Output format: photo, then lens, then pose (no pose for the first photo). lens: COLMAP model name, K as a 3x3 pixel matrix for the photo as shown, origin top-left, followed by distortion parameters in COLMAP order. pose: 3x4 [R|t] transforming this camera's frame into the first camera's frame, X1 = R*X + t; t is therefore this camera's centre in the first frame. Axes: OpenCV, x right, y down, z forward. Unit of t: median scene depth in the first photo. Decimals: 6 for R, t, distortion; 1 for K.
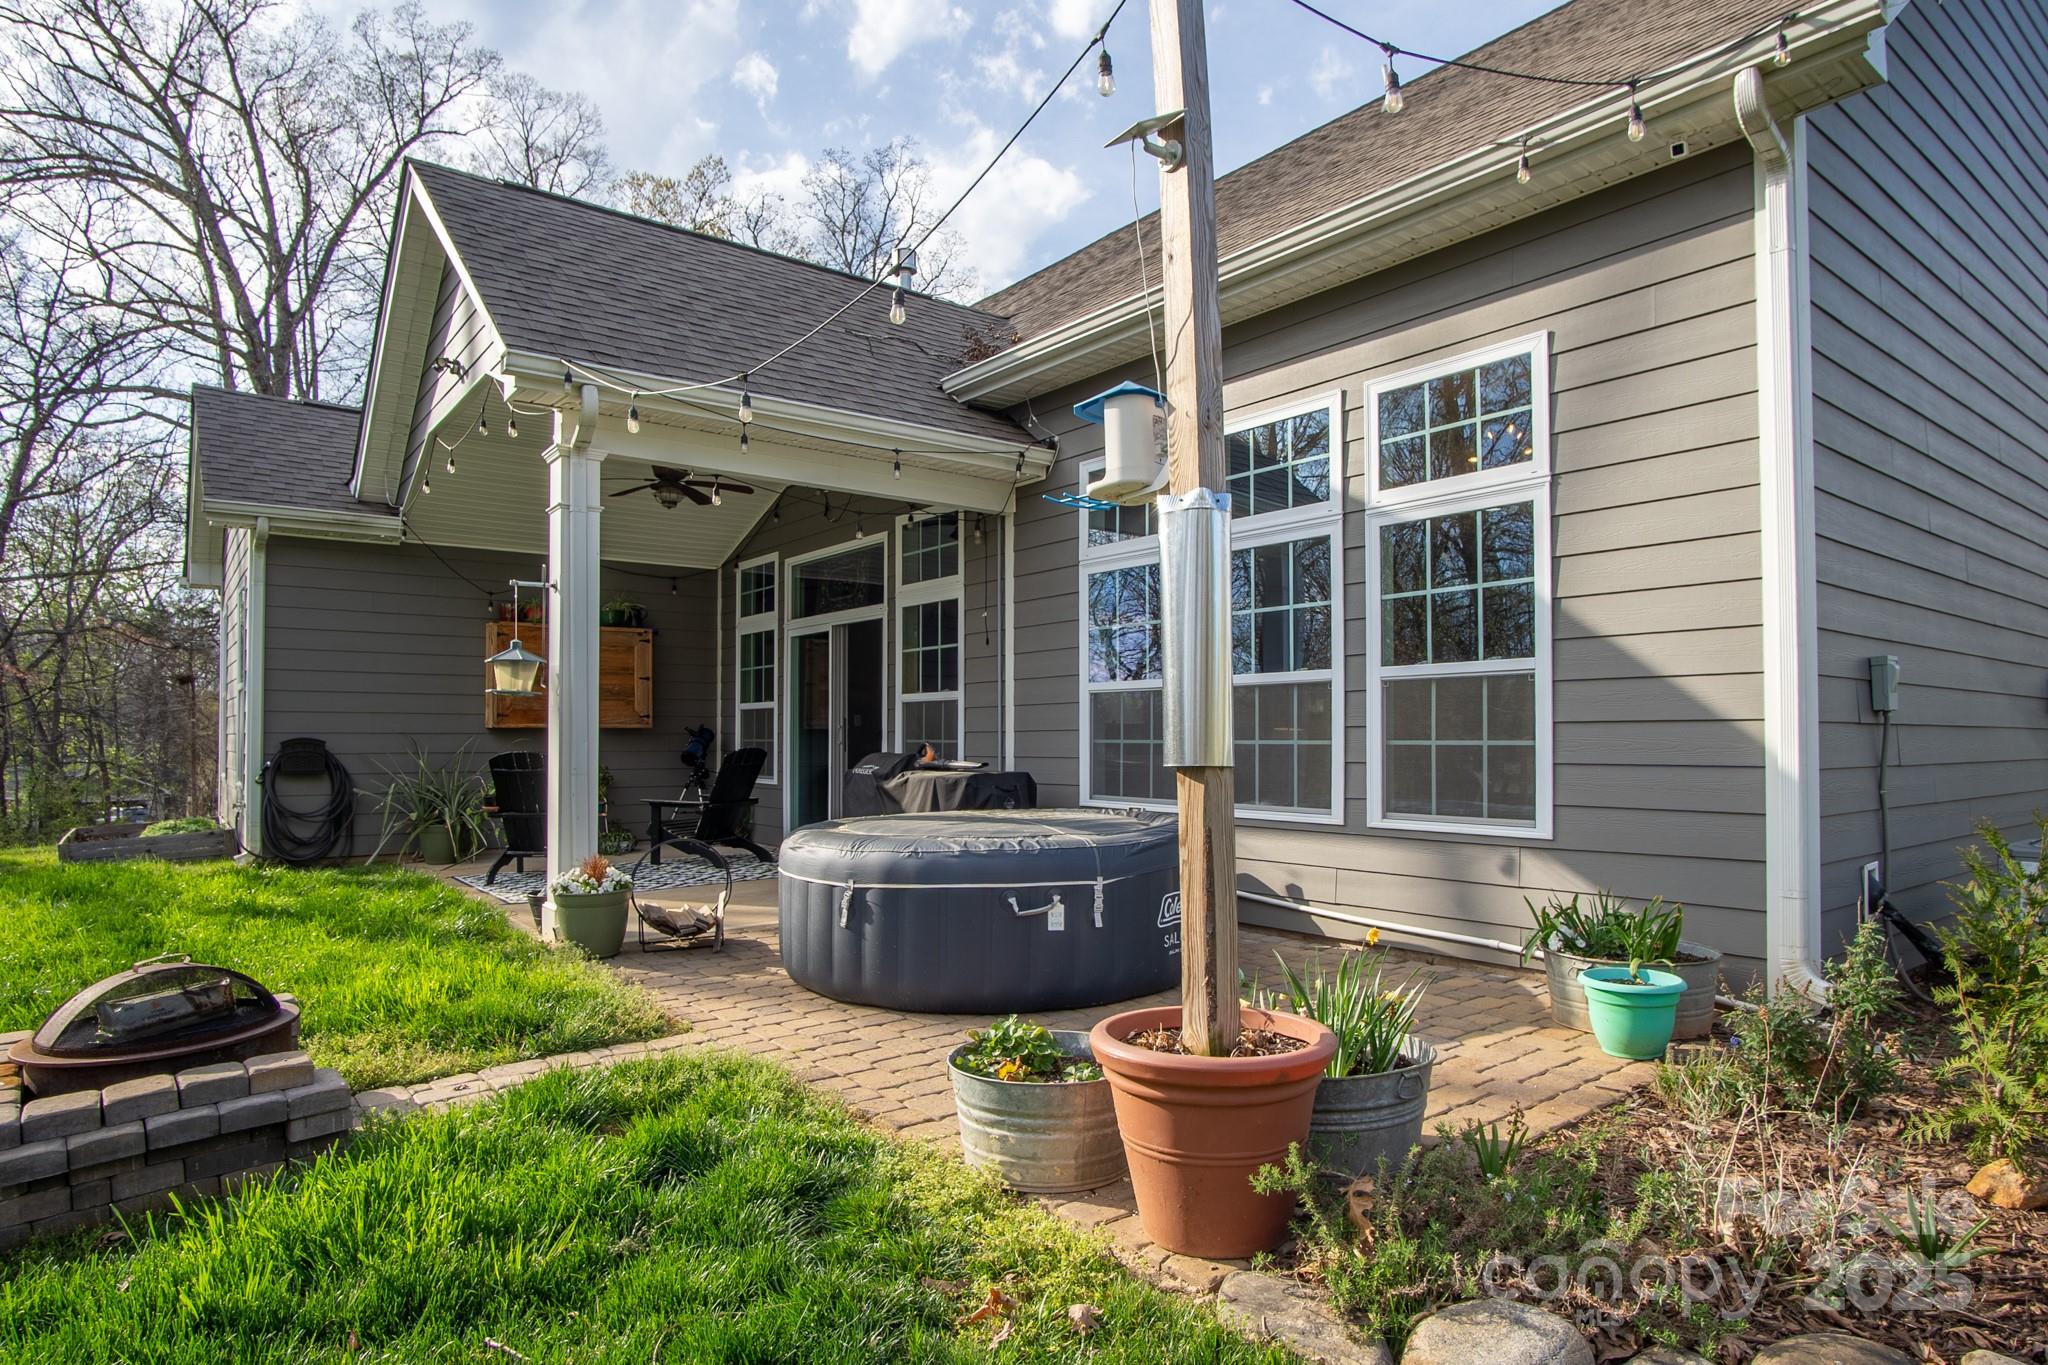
lens RADIAL K [[1148.3, 0, 1025.5], [0, 1148.3, 694.4], [0, 0, 1]] dist [0.000734, 0.000069]
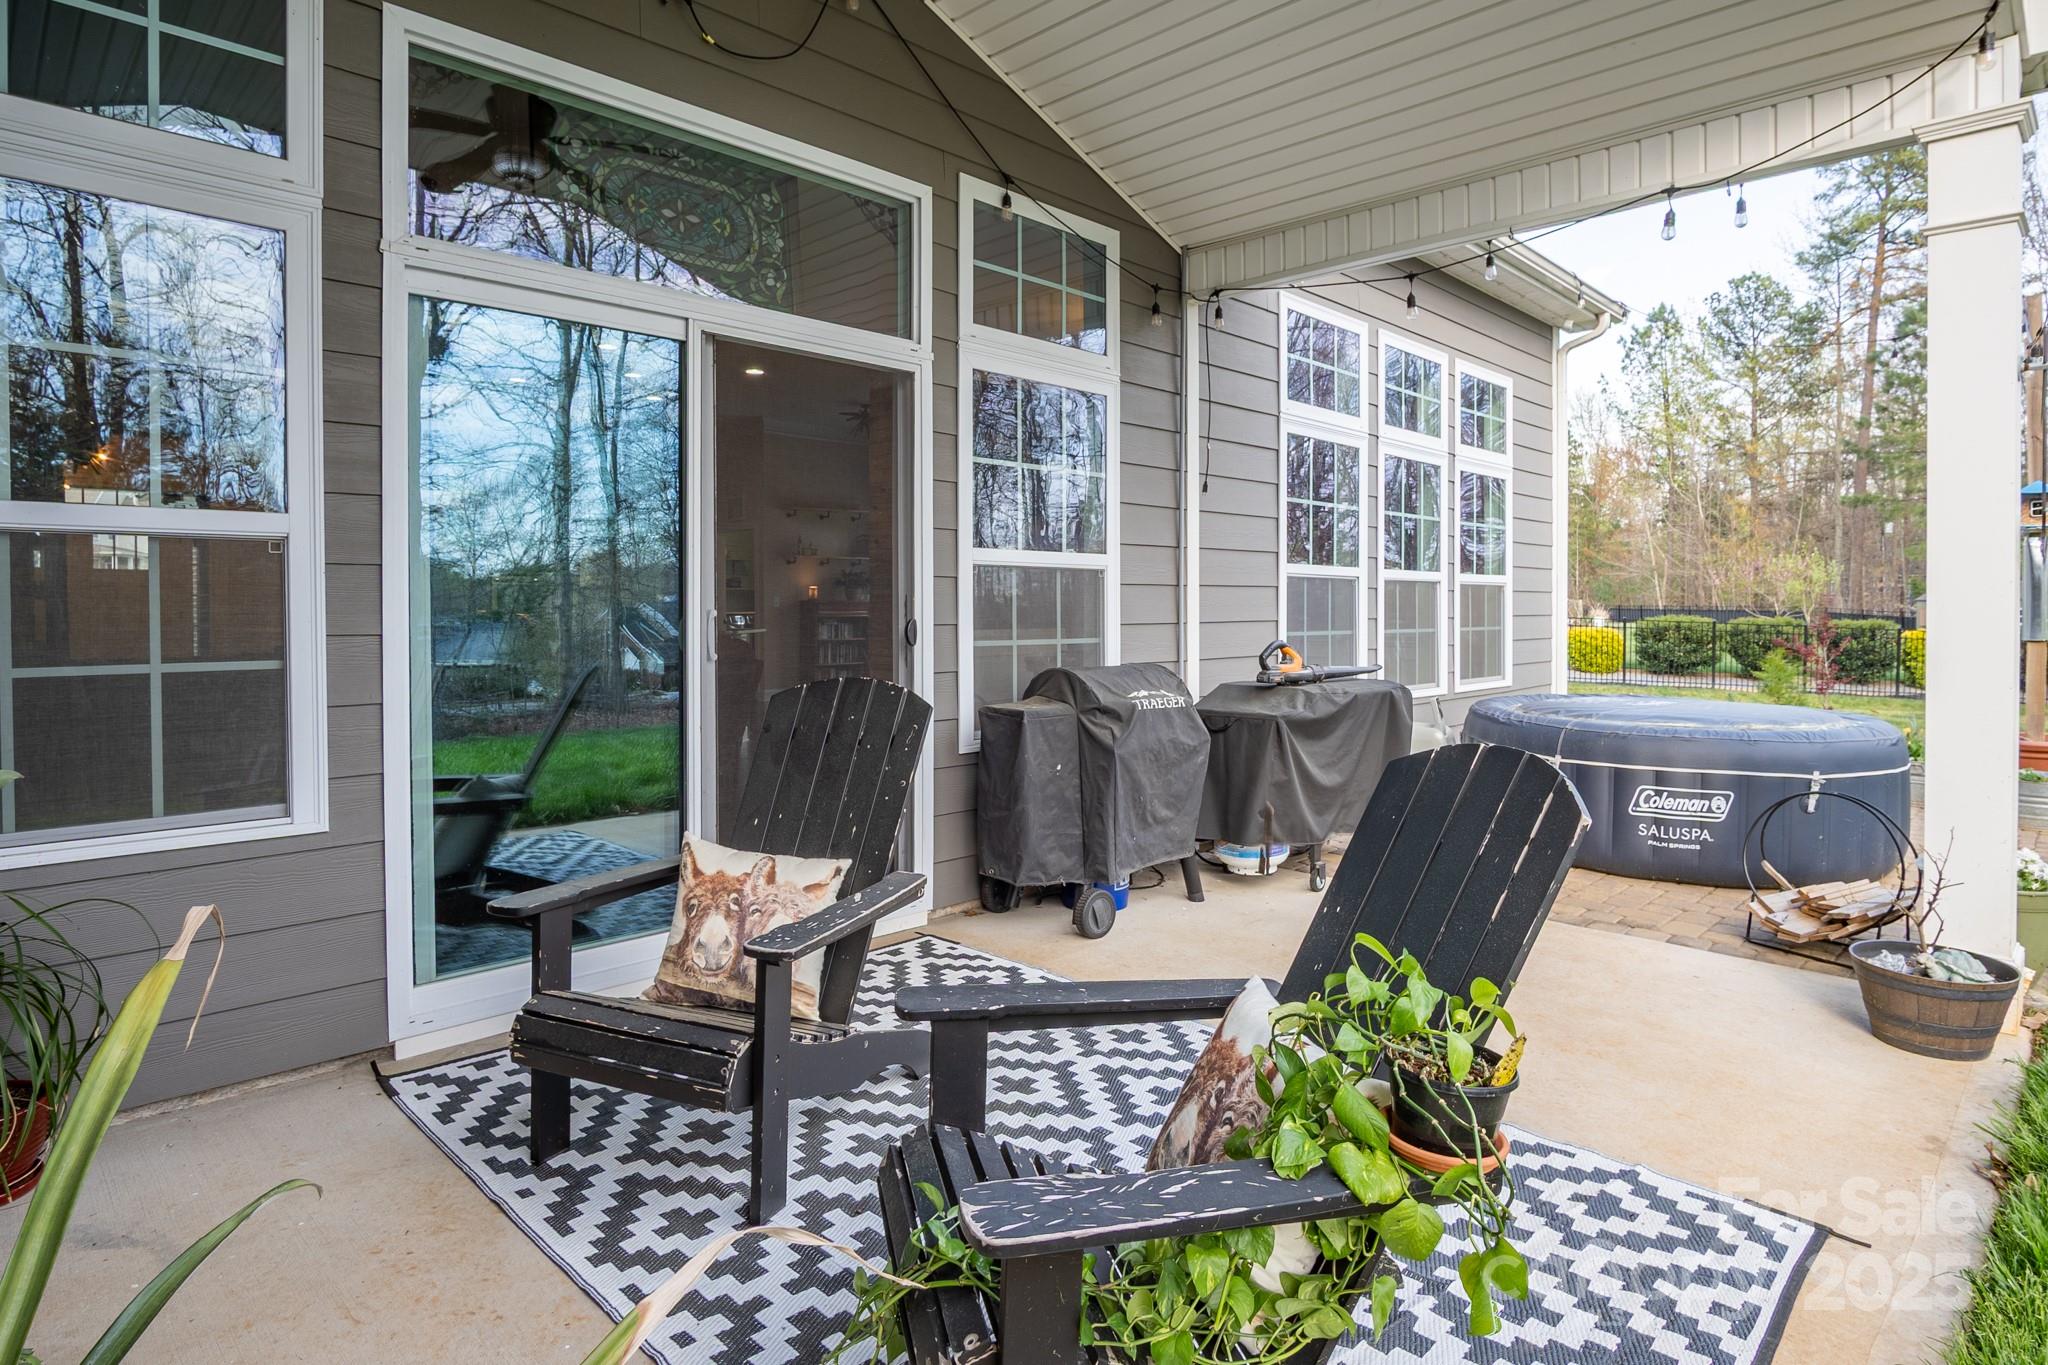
lens RADIAL K [[1108.9, 0, 1028.4], [0, 1108.9, 640.5], [0, 0, 1]] dist [-0.012348, -0.001057]
pose [[-0.128240, -0.021740, 0.991505, -0.624925], [-0.027457, 0.999454, 0.018363, 0.032377], [-0.991363, -0.024869, -0.128767, 1.114934]]
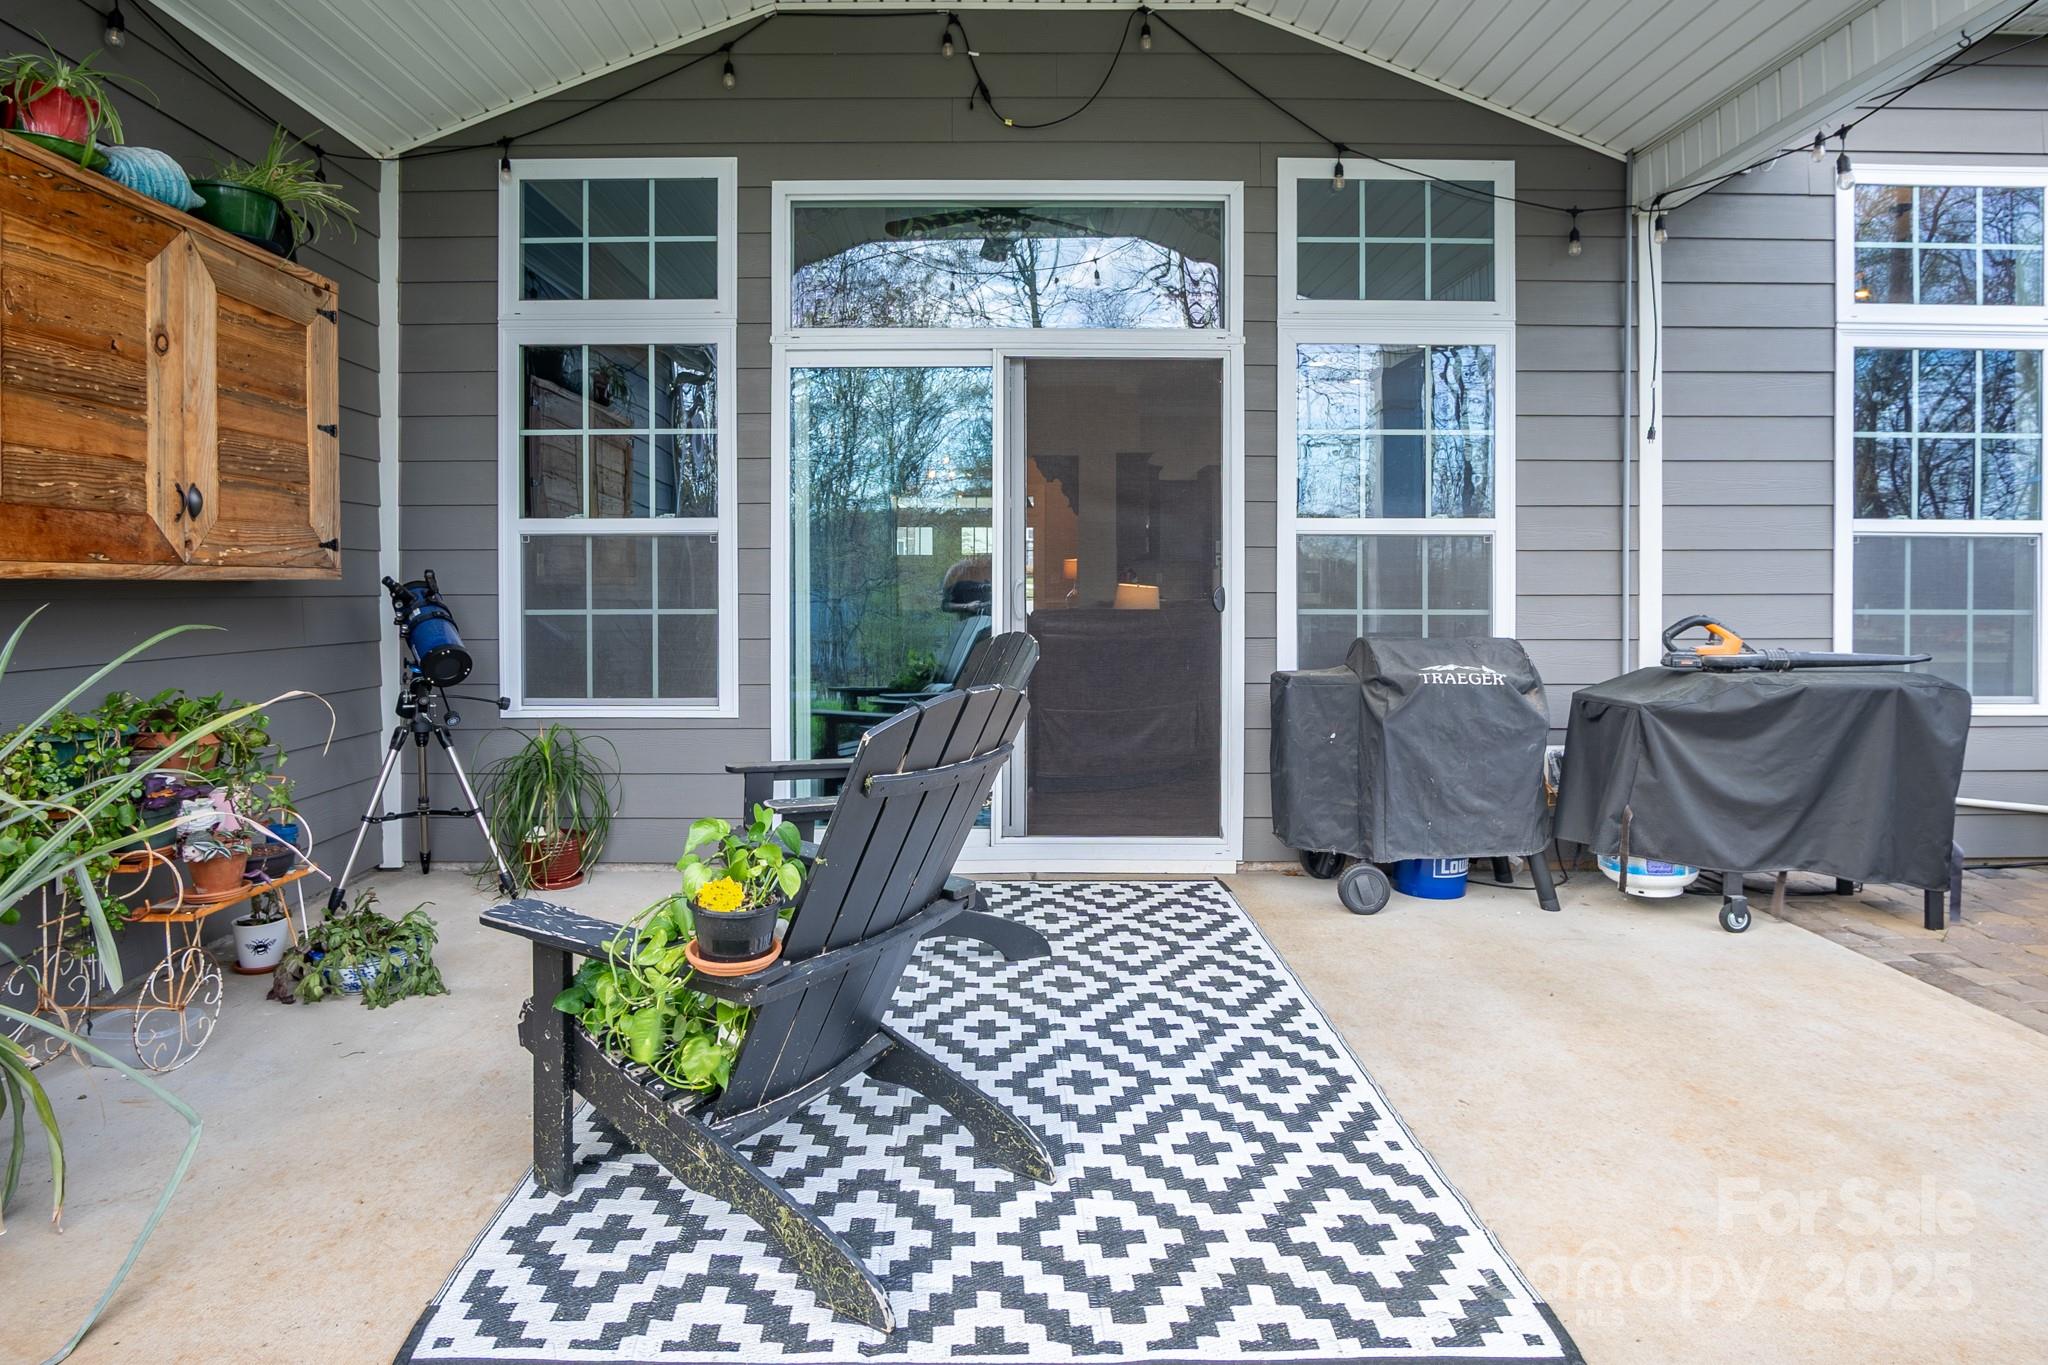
lens RADIAL K [[1221.2, 0, 965.1], [0, 1221.2, 611.6], [0, 0, 1]] dist [-0.027294, 0.001141]
pose [[0.603232, -0.004533, 0.797553, -0.665063], [-0.028291, 0.999233, 0.027078, 0.032549], [-0.797064, -0.038898, 0.602641, 0.853413]]
